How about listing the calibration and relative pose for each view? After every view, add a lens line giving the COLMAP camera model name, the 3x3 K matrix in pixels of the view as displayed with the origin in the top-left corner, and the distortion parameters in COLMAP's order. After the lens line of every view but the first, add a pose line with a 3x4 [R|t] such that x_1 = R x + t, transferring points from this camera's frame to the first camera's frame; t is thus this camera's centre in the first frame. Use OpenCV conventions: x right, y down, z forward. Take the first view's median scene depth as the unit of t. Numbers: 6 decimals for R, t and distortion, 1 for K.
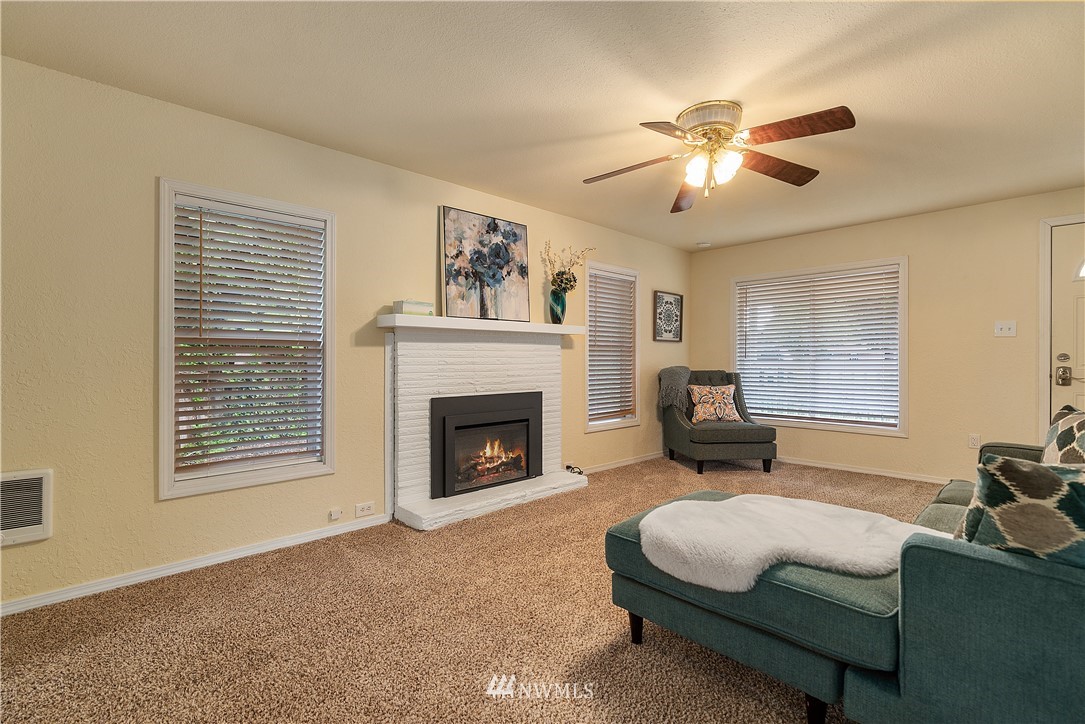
lens RADIAL K [[495.0, 0, 547.5], [0, 495.0, 358.3], [0, 0, 1]] dist [-0.010888, 0.004242]
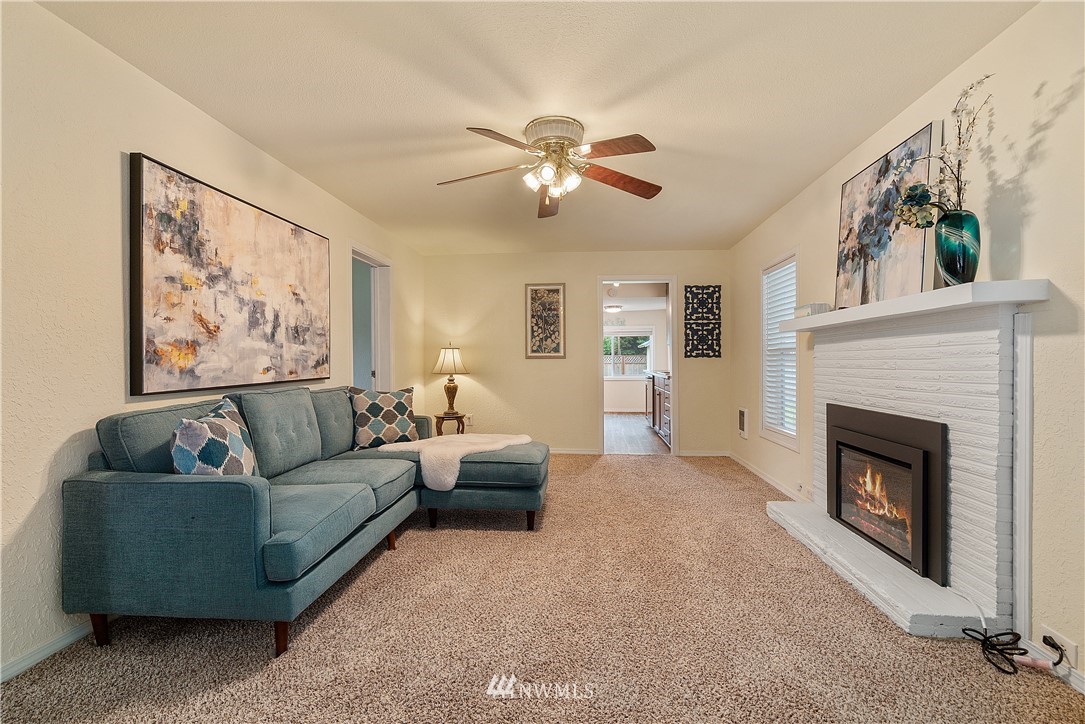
lens RADIAL K [[495.0, 0, 539.3], [0, 495.0, 361.1], [0, 0, 1]] dist [-0.010888, 0.004242]
pose [[-0.765924, -0.001972, -0.642928, 0.698042], [-0.001024, 0.999998, -0.001847, 0.003139], [0.642930, -0.000757, -0.765925, 1.220065]]
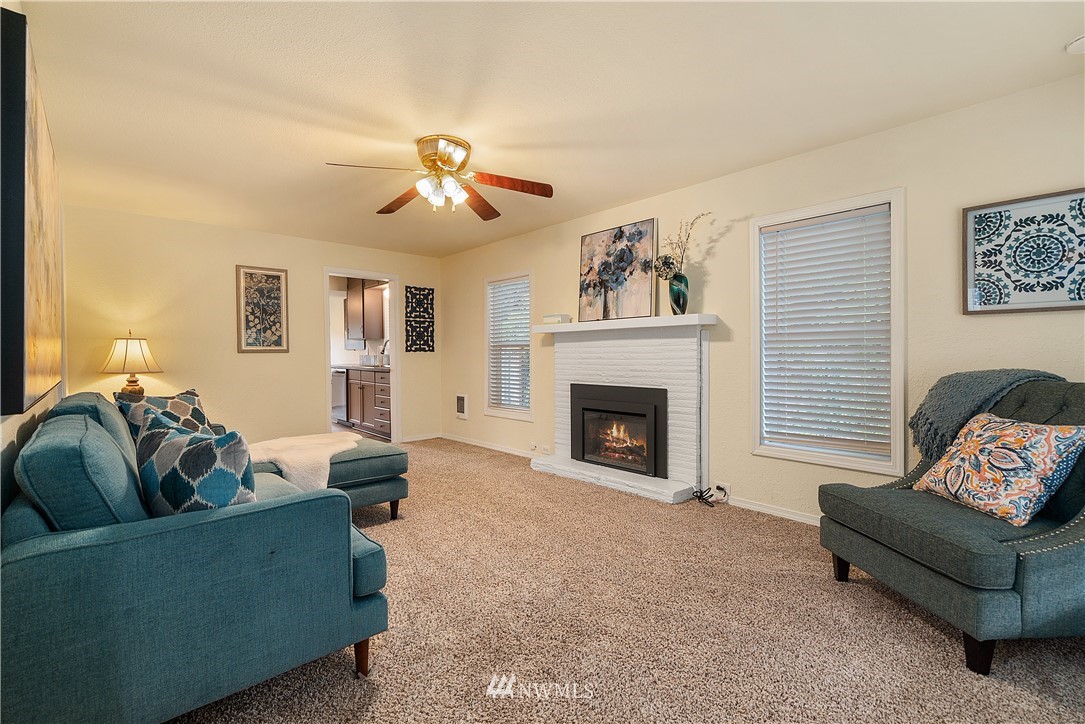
lens RADIAL K [[495.0, 0, 543.8], [0, 495.0, 356.8], [0, 0, 1]] dist [-0.010888, 0.004242]
pose [[-0.038451, 0.003585, -0.999254, 1.010198], [0.004739, 0.999983, 0.003405, 0.002447], [0.999249, -0.004605, -0.038468, 0.876214]]
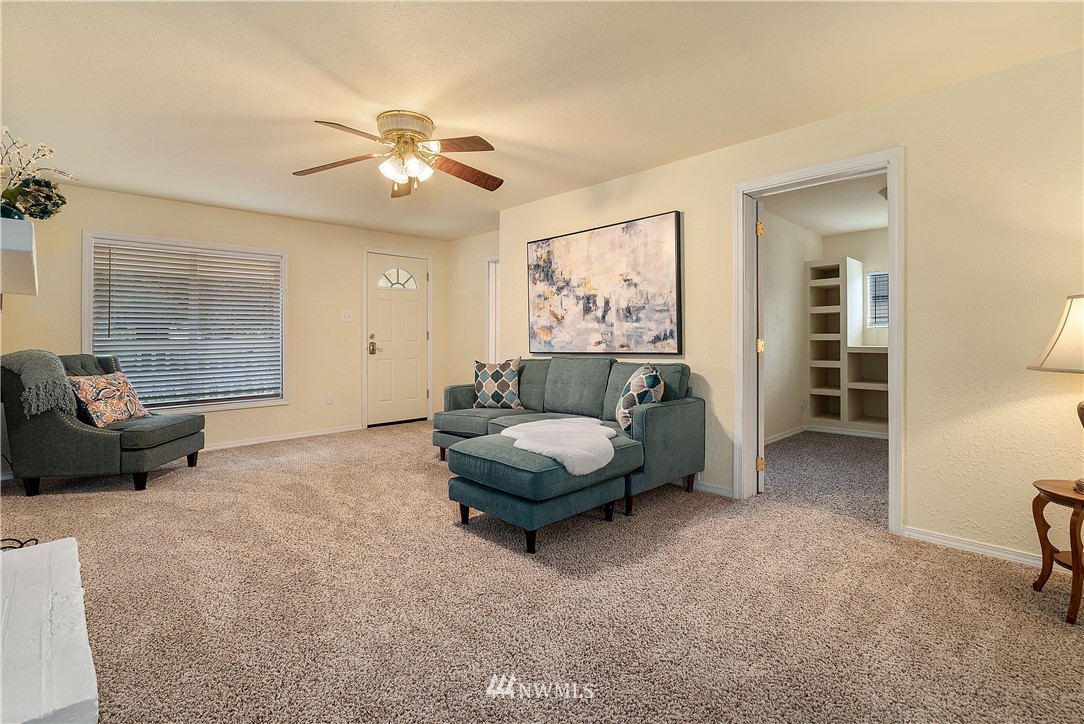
lens RADIAL K [[494.5, 0, 536.0], [0, 494.5, 336.0], [0, 0, 1]] dist [-0.010888, 0.004242]
pose [[-0.001688, 0.001419, 0.999998, -0.549102], [0.004403, 0.999989, -0.001411, 0.001297], [-0.999989, 0.004400, -0.001694, 0.480606]]
